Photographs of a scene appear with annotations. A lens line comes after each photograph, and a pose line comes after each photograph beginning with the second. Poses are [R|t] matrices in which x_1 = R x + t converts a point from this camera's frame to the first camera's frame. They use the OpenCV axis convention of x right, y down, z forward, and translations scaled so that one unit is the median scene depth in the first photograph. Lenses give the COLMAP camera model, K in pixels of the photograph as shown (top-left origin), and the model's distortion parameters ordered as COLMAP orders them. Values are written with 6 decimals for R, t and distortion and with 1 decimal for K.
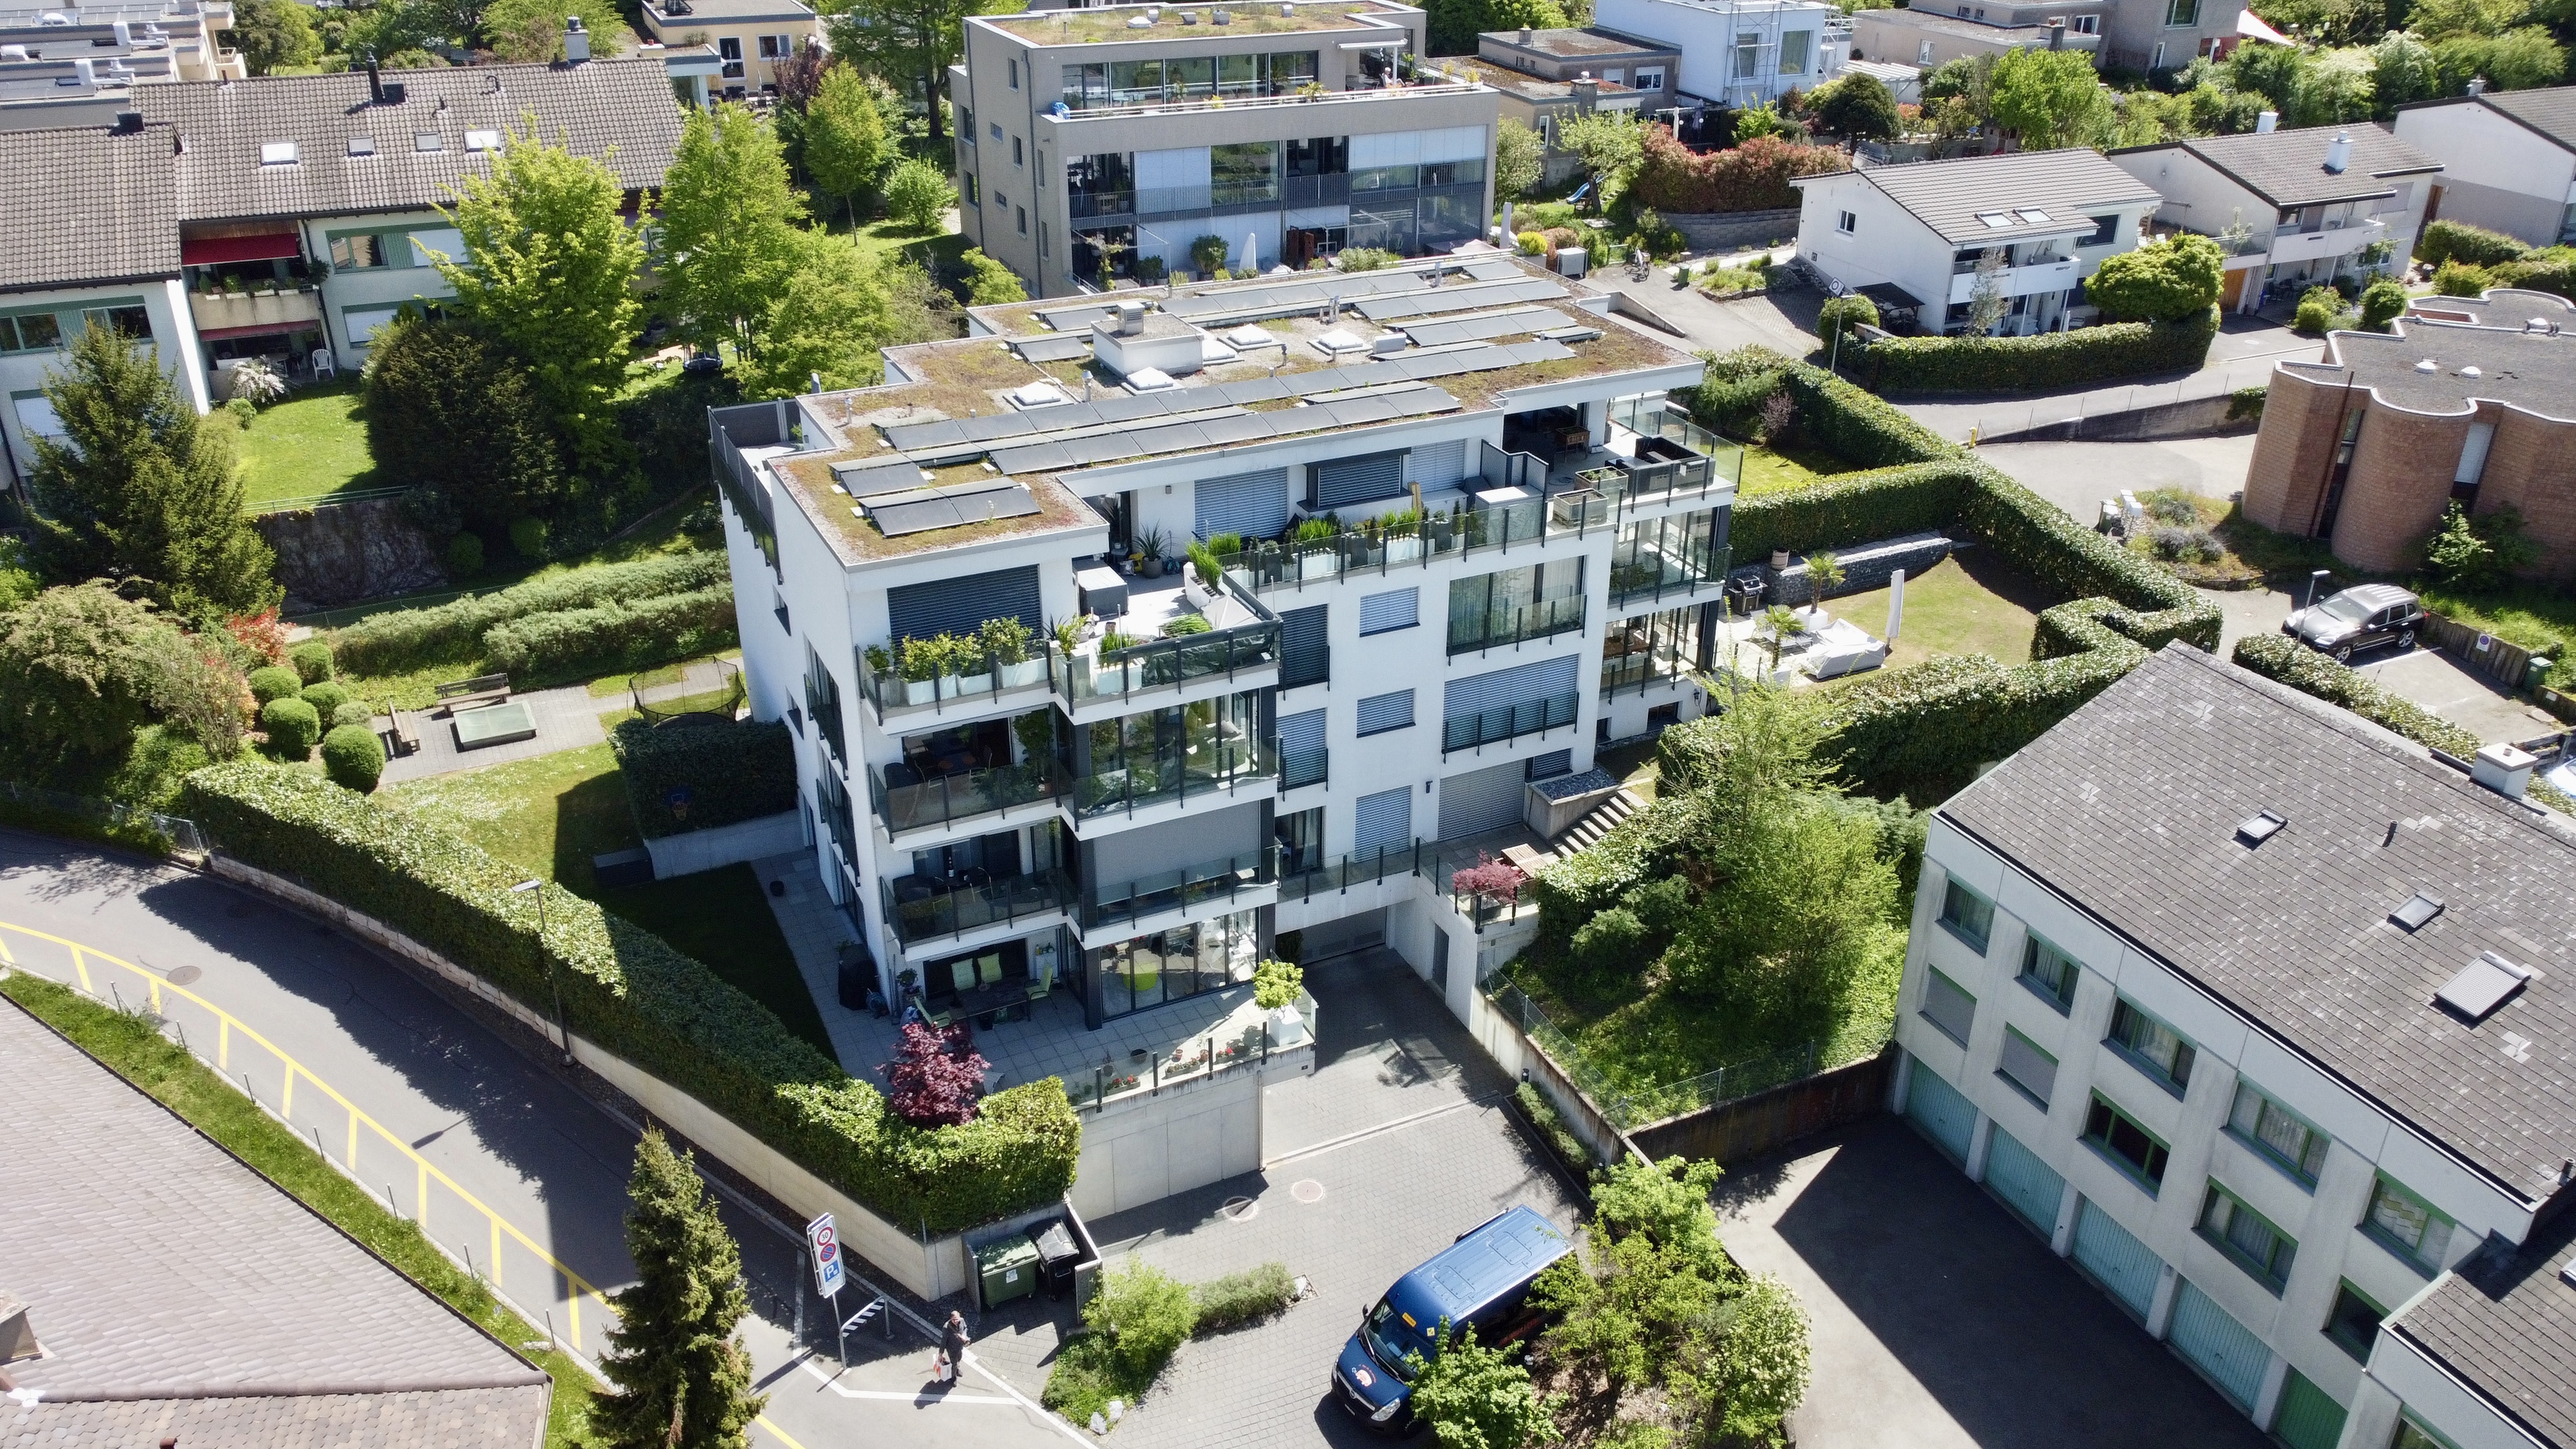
lens RADIAL K [[1930.8, 0, 1288.0], [0, 1930.8, 724.5], [0, 0, 1]] dist [0.004603, -0.002968]
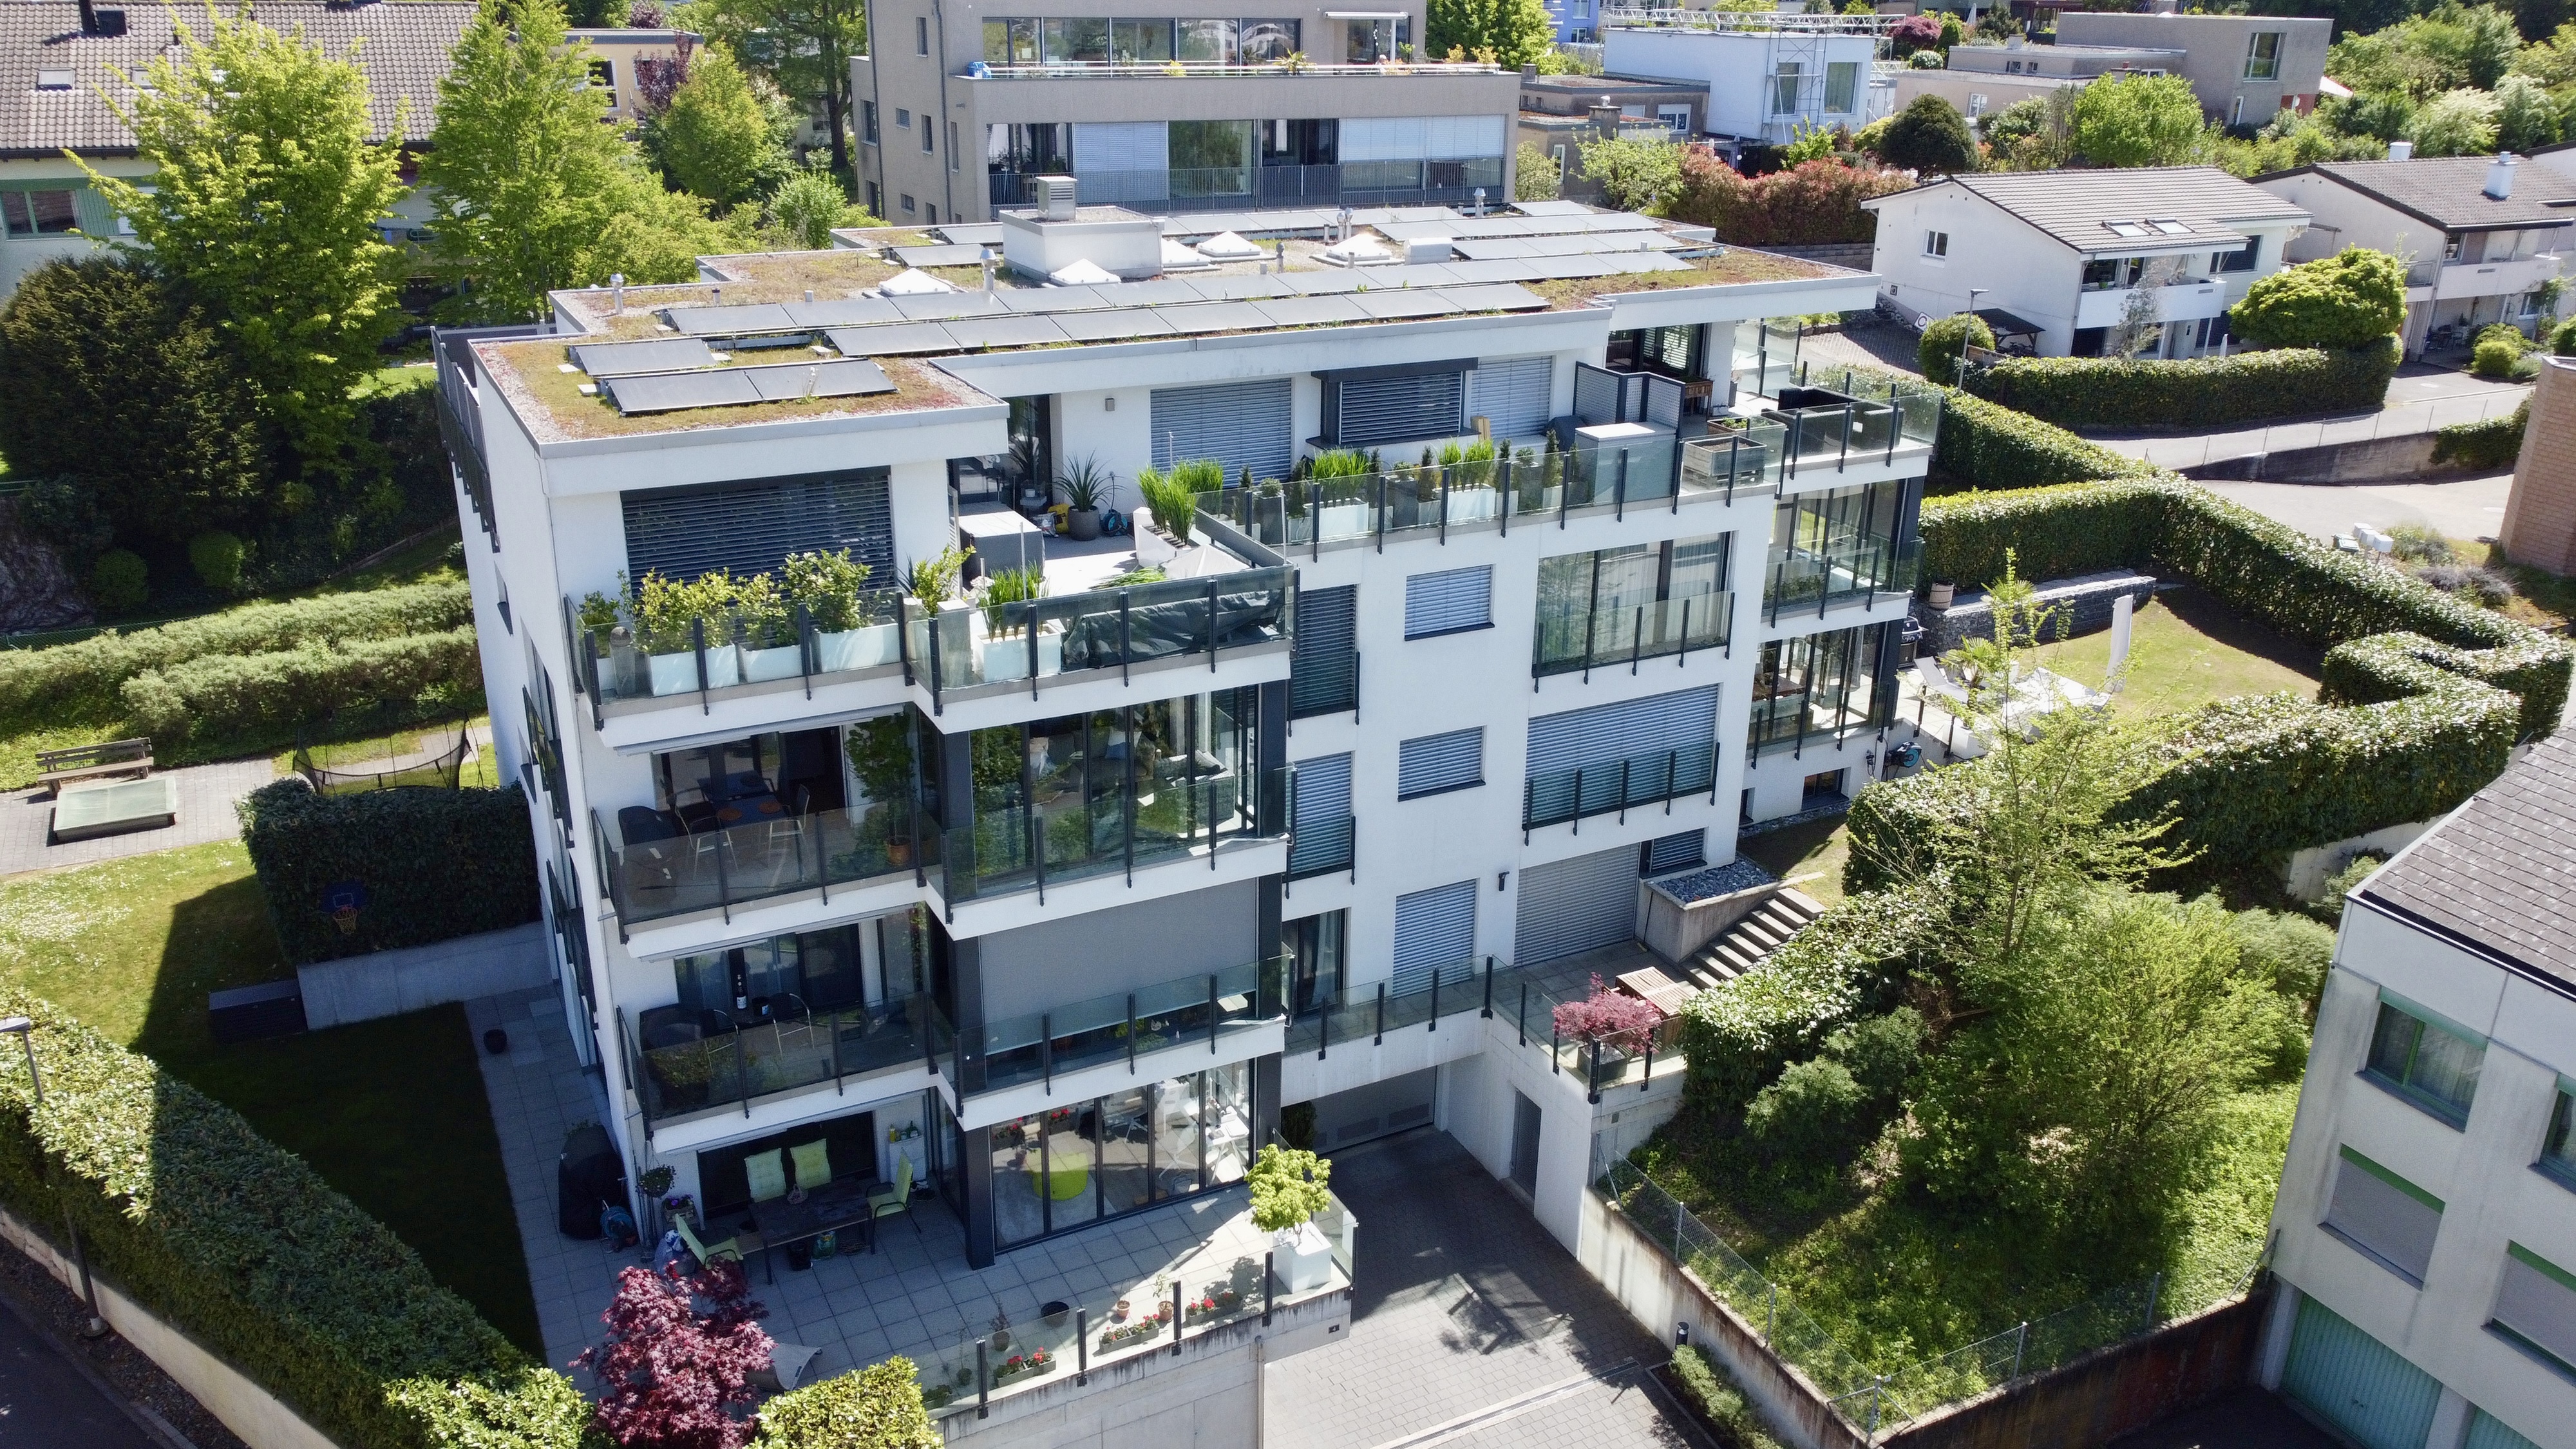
lens RADIAL K [[1930.8, 0, 1288.0], [0, 1930.8, 724.5], [0, 0, 1]] dist [0.004603, -0.002968]
pose [[0.999649, -0.002270, 0.026382, -0.019248], [0.004932, 0.994842, -0.101312, 0.048242], [-0.026016, 0.101406, 0.994505, 0.357992]]
